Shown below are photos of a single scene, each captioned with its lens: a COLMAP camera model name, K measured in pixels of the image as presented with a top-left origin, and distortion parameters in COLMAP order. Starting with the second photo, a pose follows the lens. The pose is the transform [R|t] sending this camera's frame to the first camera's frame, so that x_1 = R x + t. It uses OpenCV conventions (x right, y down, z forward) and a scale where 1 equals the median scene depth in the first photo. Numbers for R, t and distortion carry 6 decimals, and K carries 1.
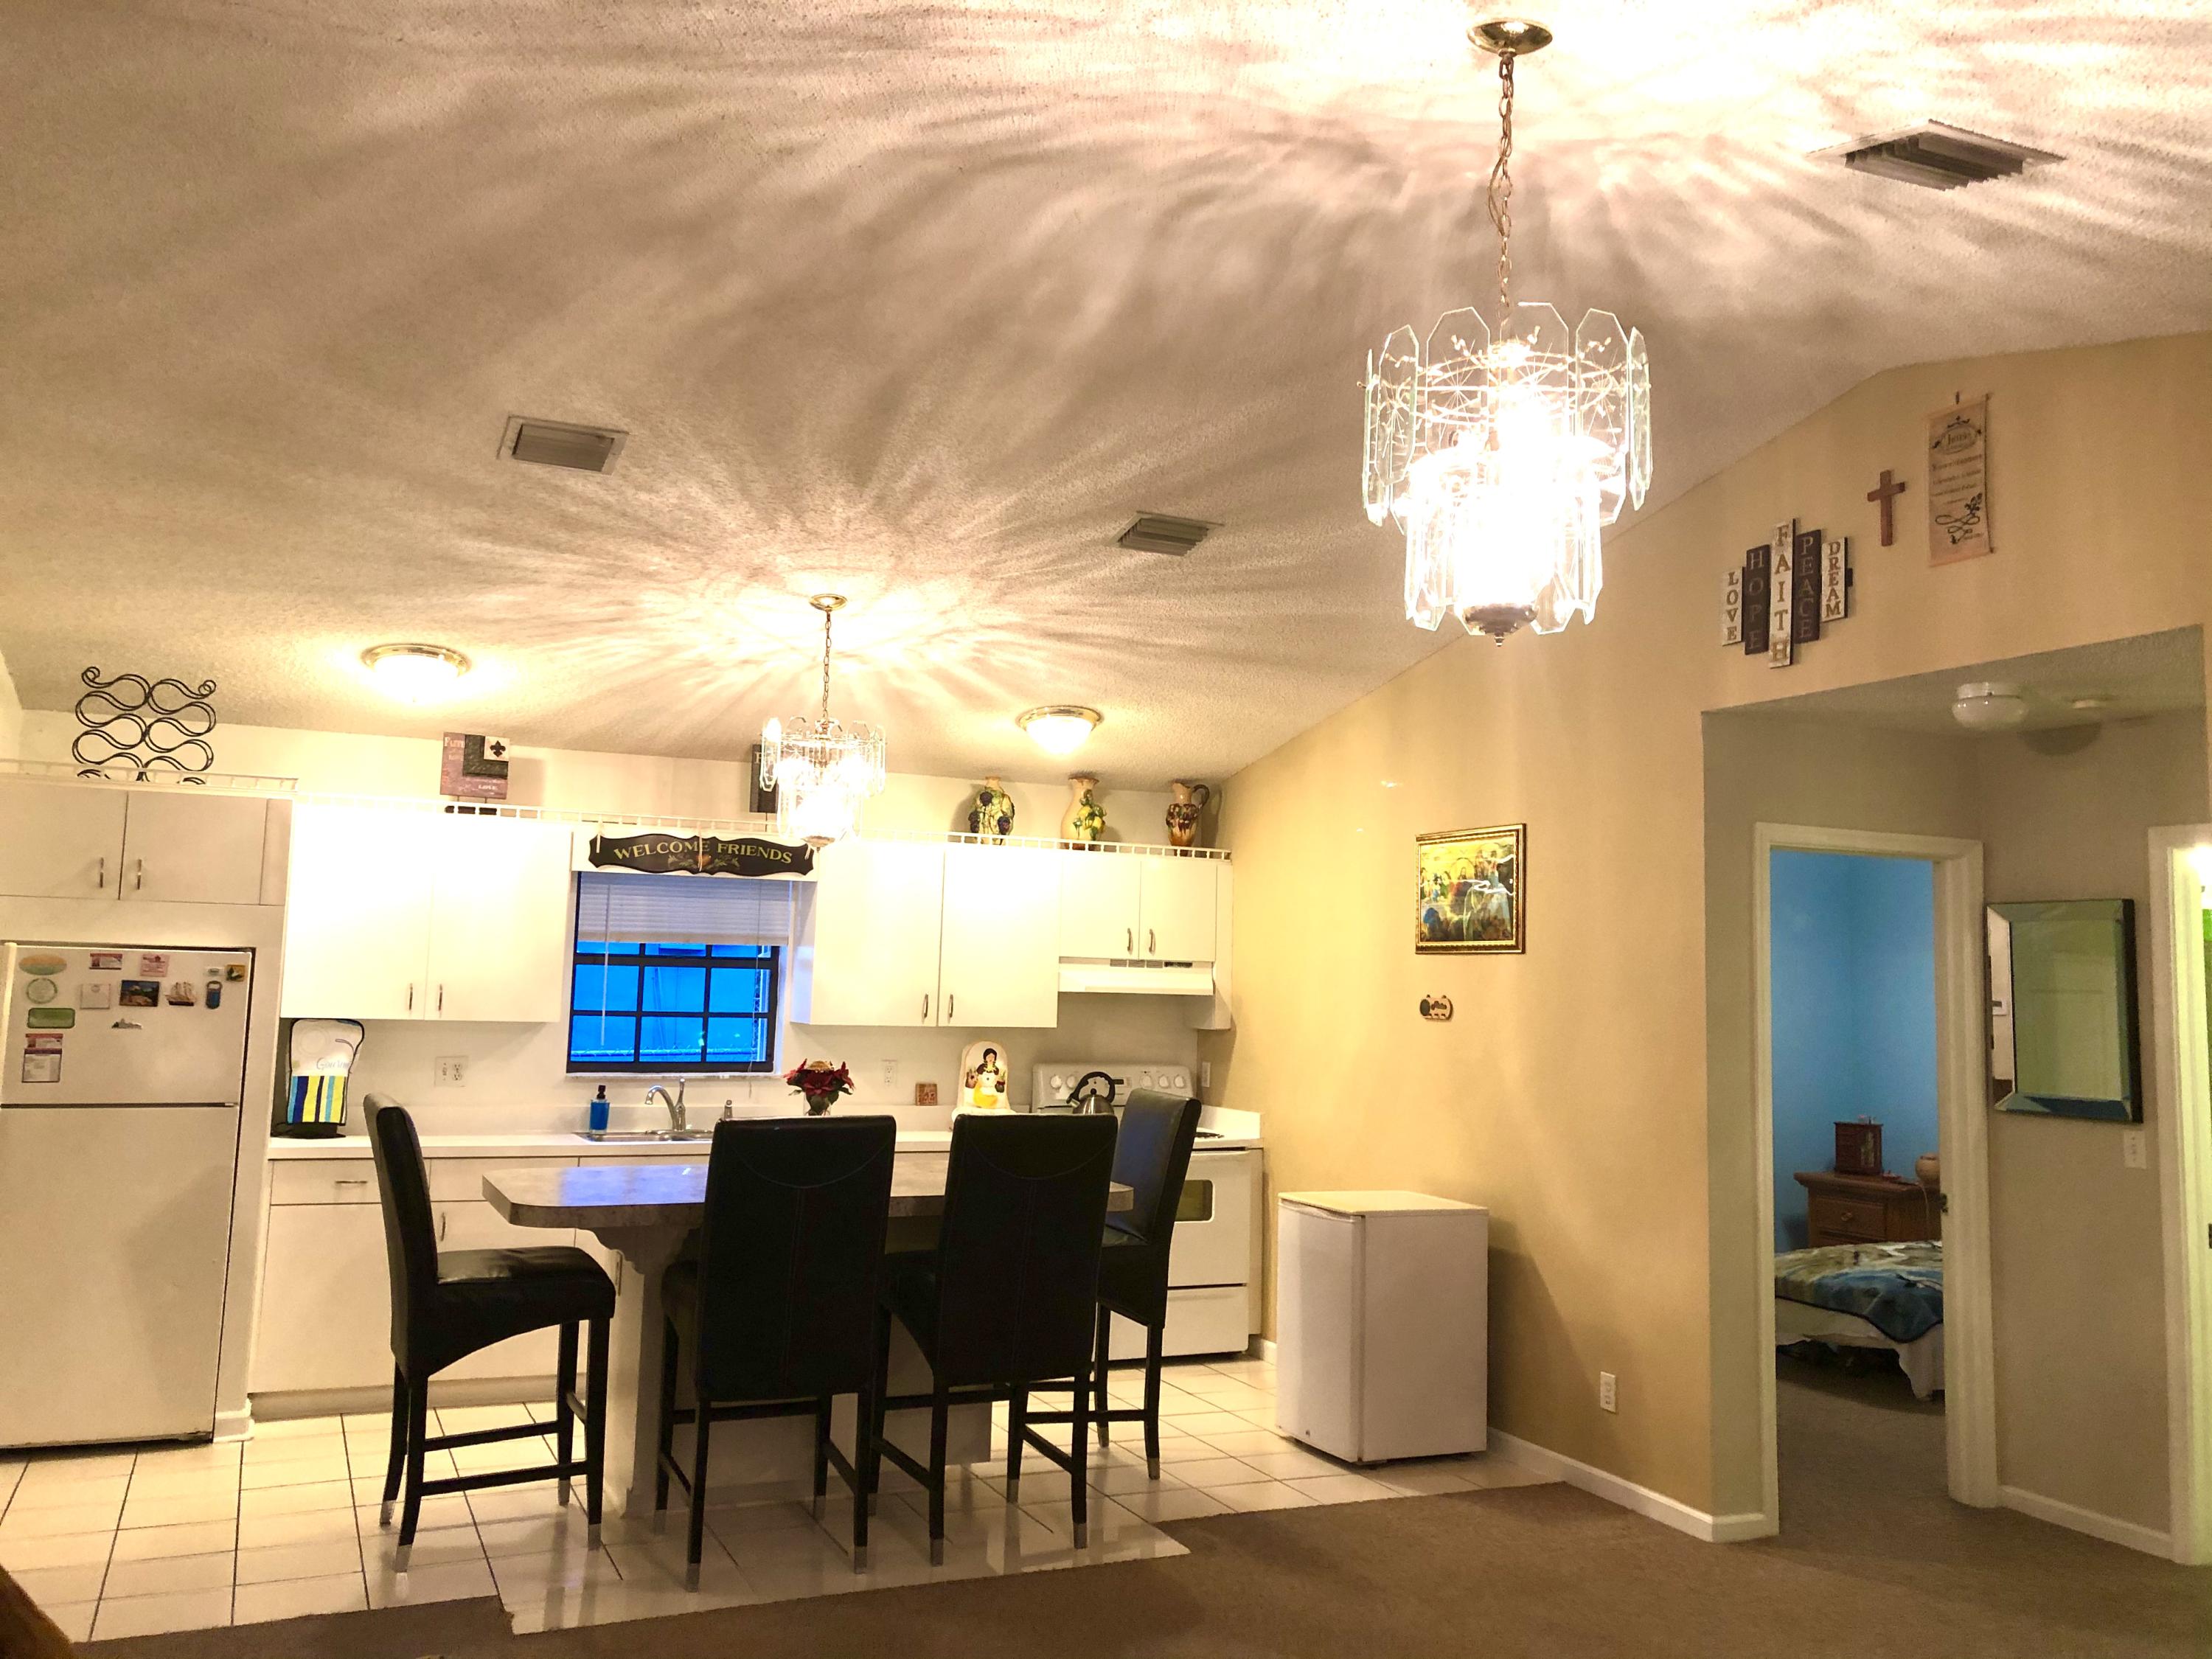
lens RADIAL K [[1809.3, 0, 1098.1], [0, 1809.3, 809.0], [0, 0, 1]] dist [0.053643, -0.056965]
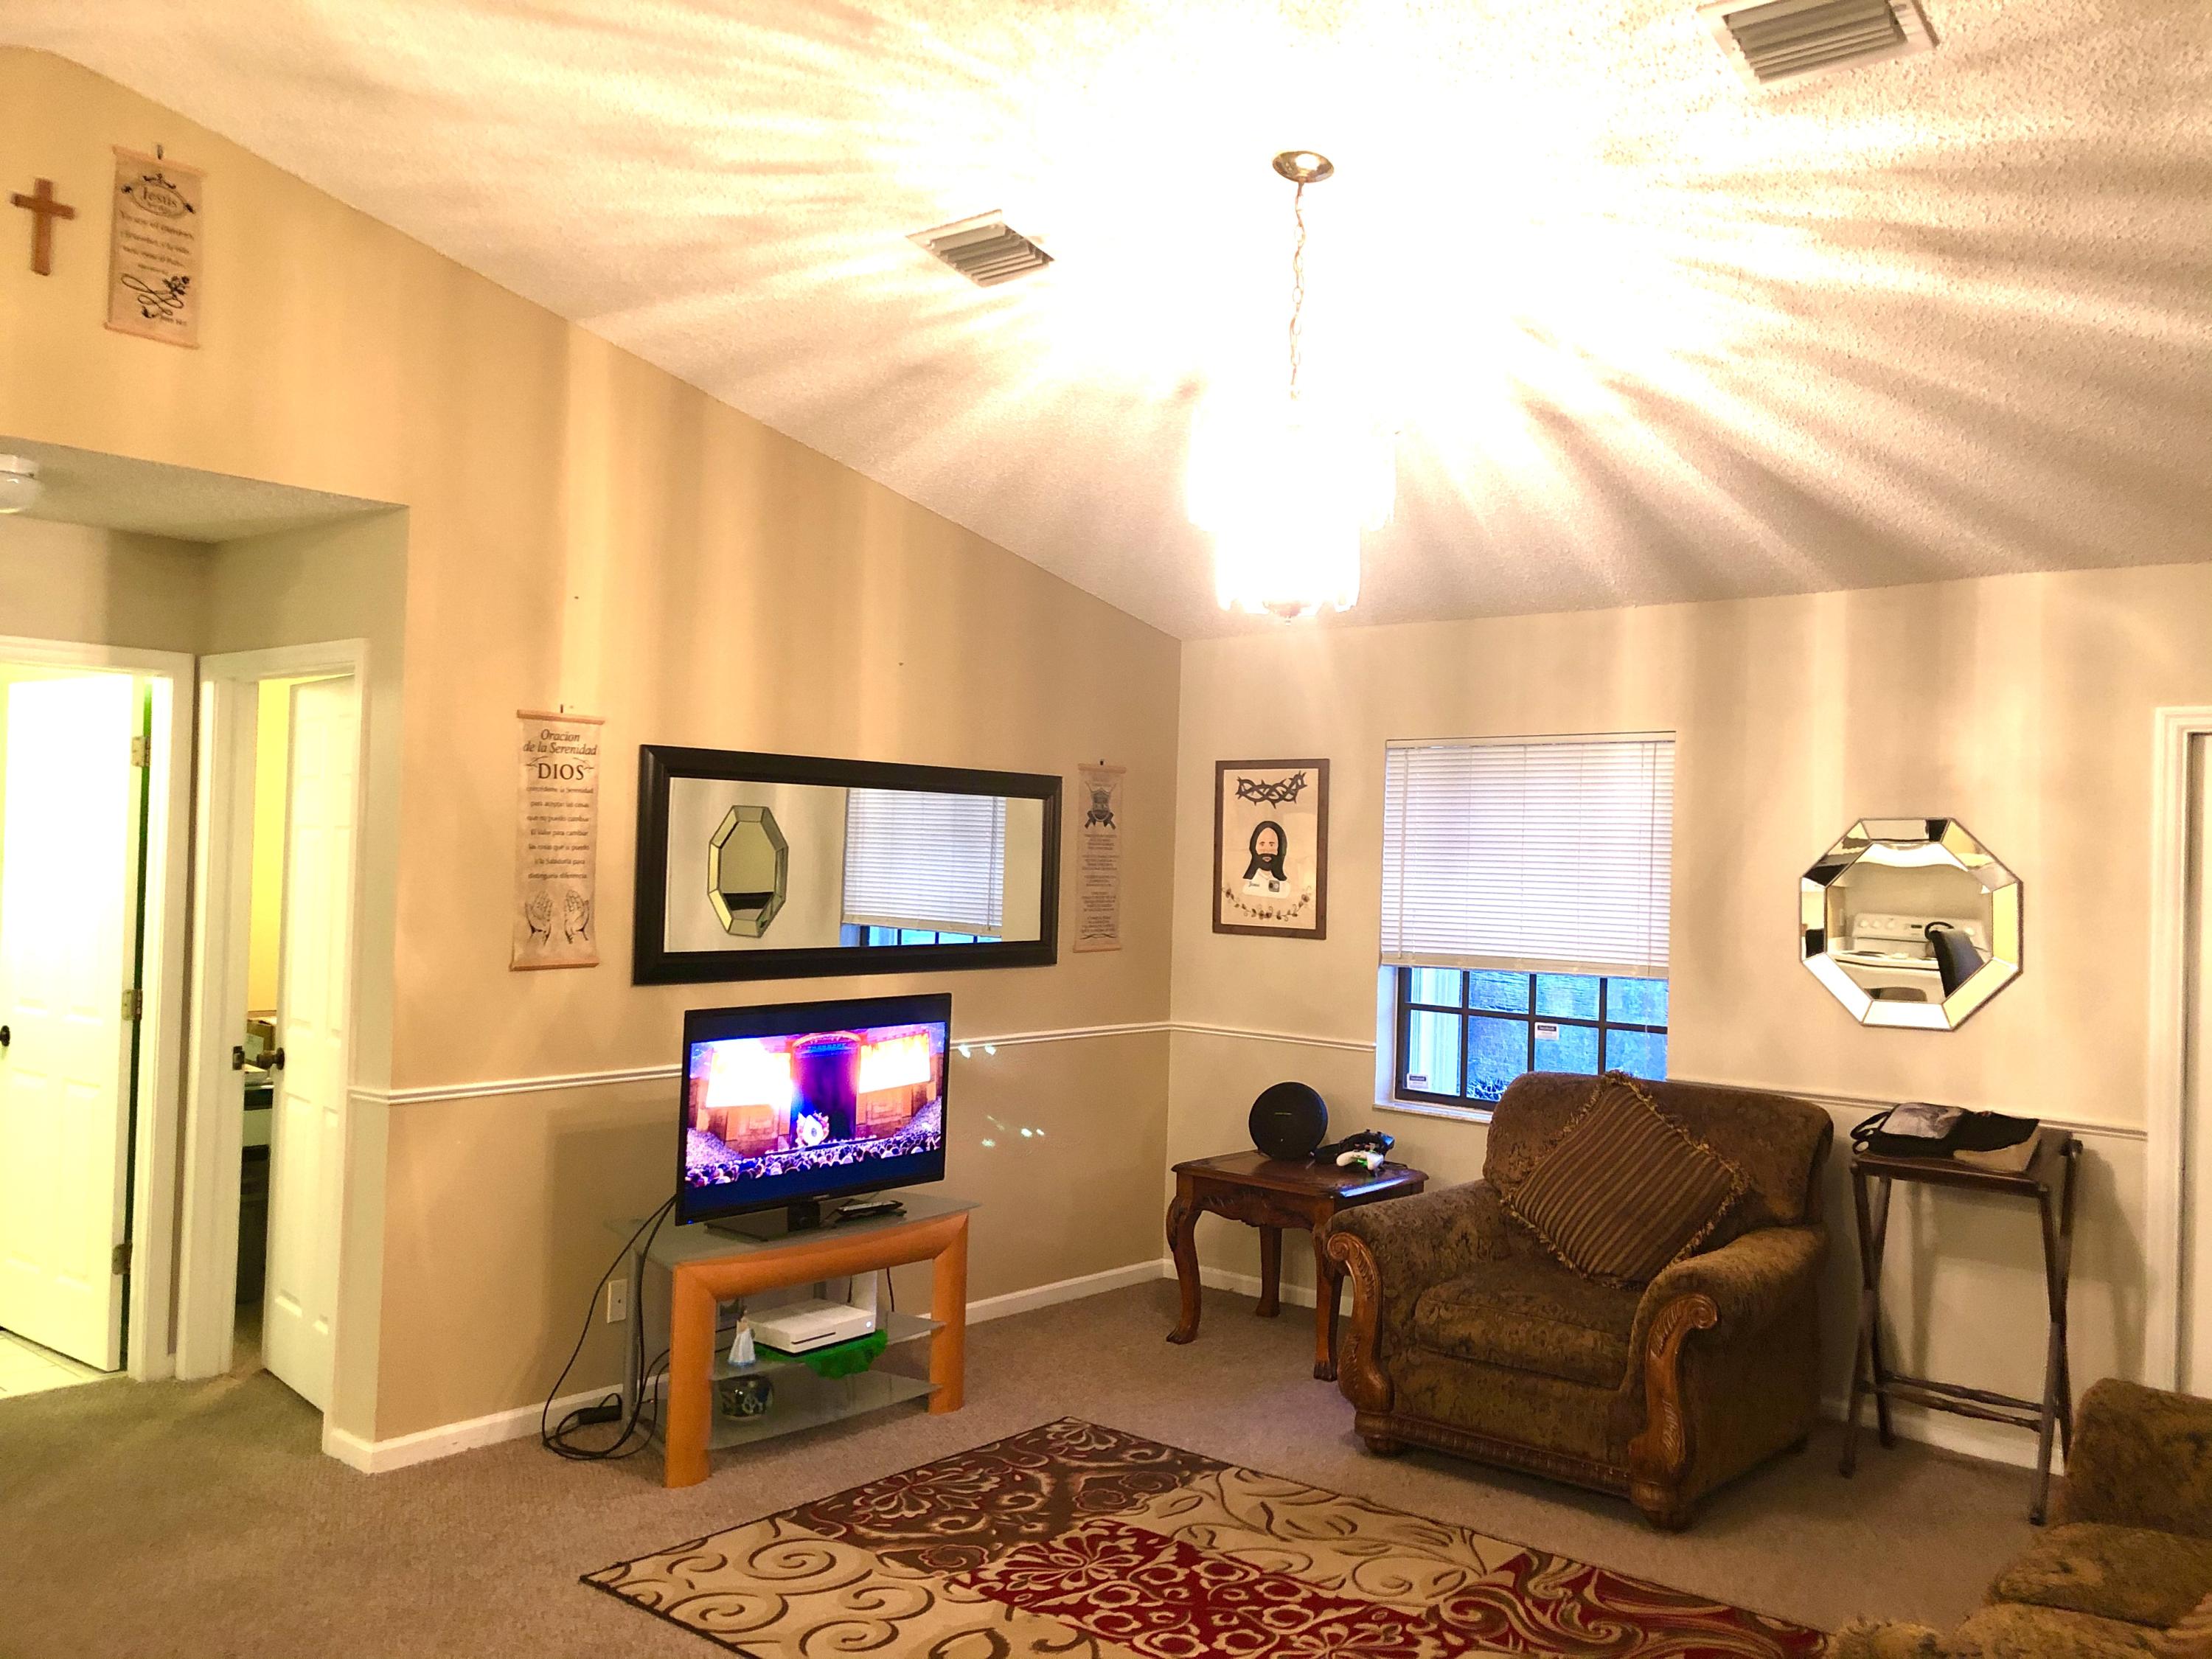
lens RADIAL K [[1825.0, 0, 1132.5], [0, 1825.0, 818.4], [0, 0, 1]] dist [0.041485, -0.047522]
pose [[-0.435260, -0.021590, 0.900046, -0.430152], [-0.124584, 0.991539, -0.036464, 0.053358], [-0.891643, -0.128003, -0.434267, 0.746130]]
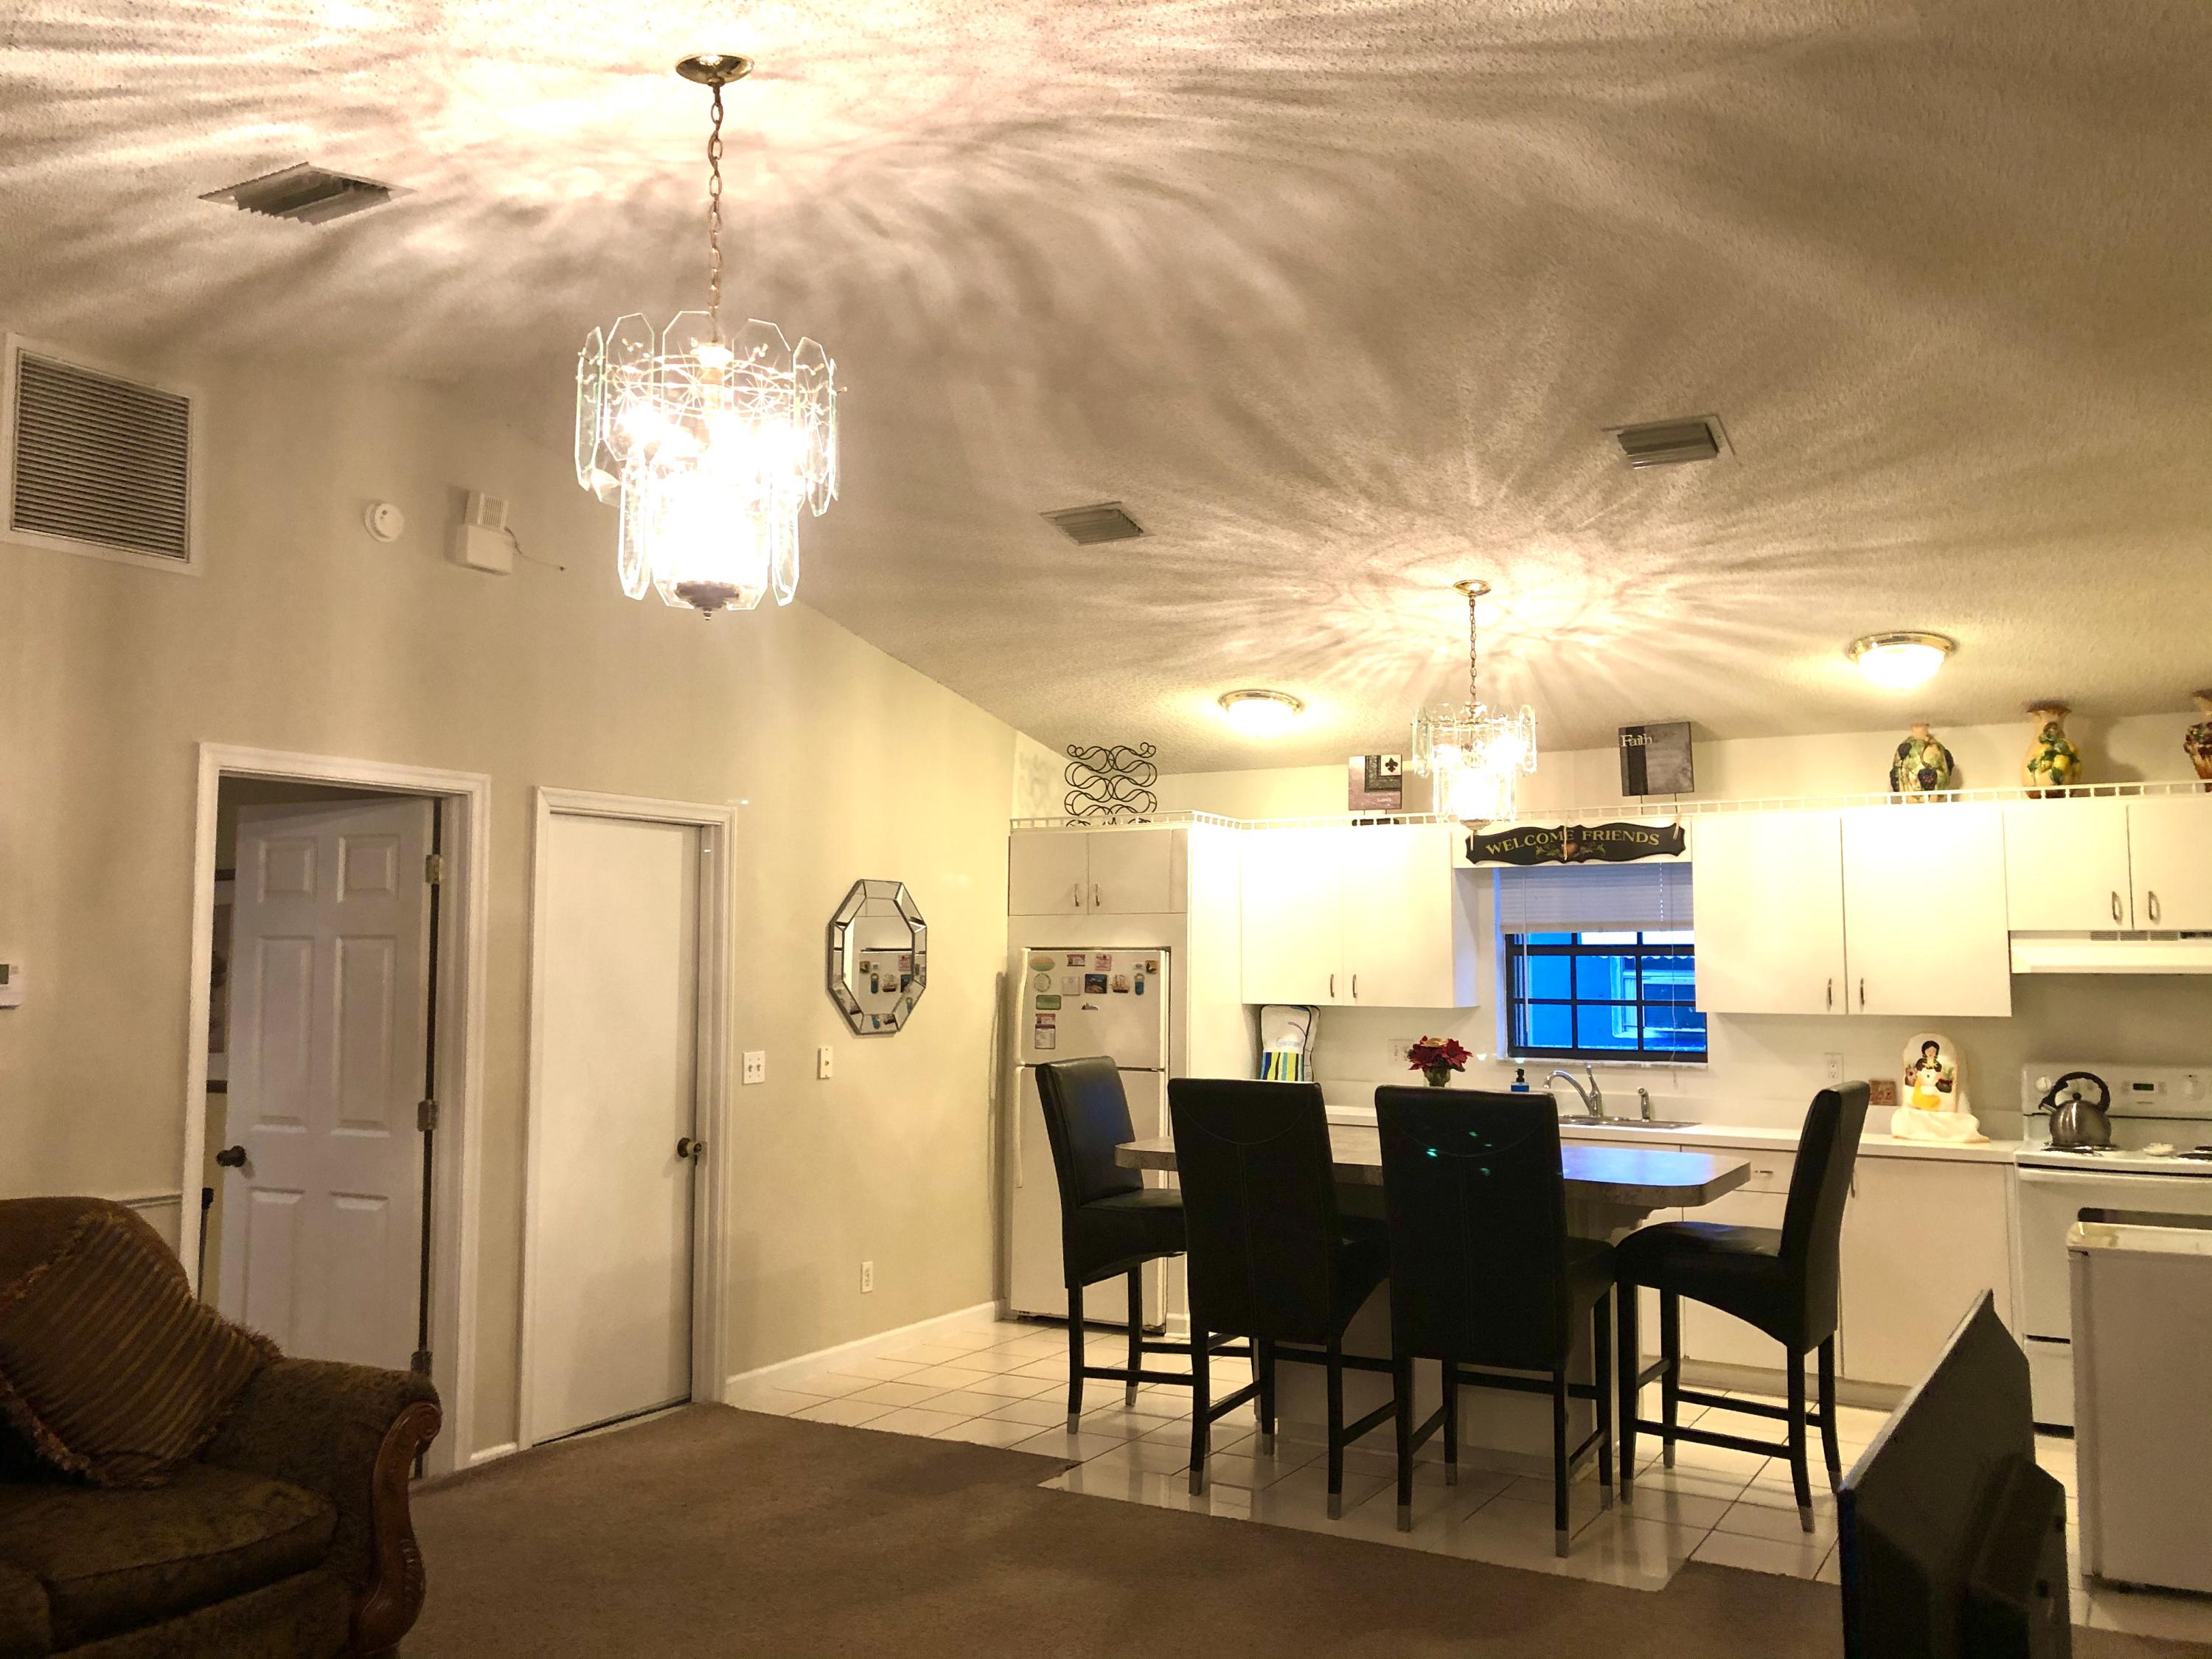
lens RADIAL K [[1791.9, 0, 1094.6], [0, 1791.9, 808.2], [0, 0, 1]] dist [0.048192, -0.048547]
pose [[0.577044, -0.099181, -0.810668, 0.547997], [0.090144, 0.994269, -0.057478, 0.048335], [0.811723, -0.039909, 0.582678, 0.244150]]
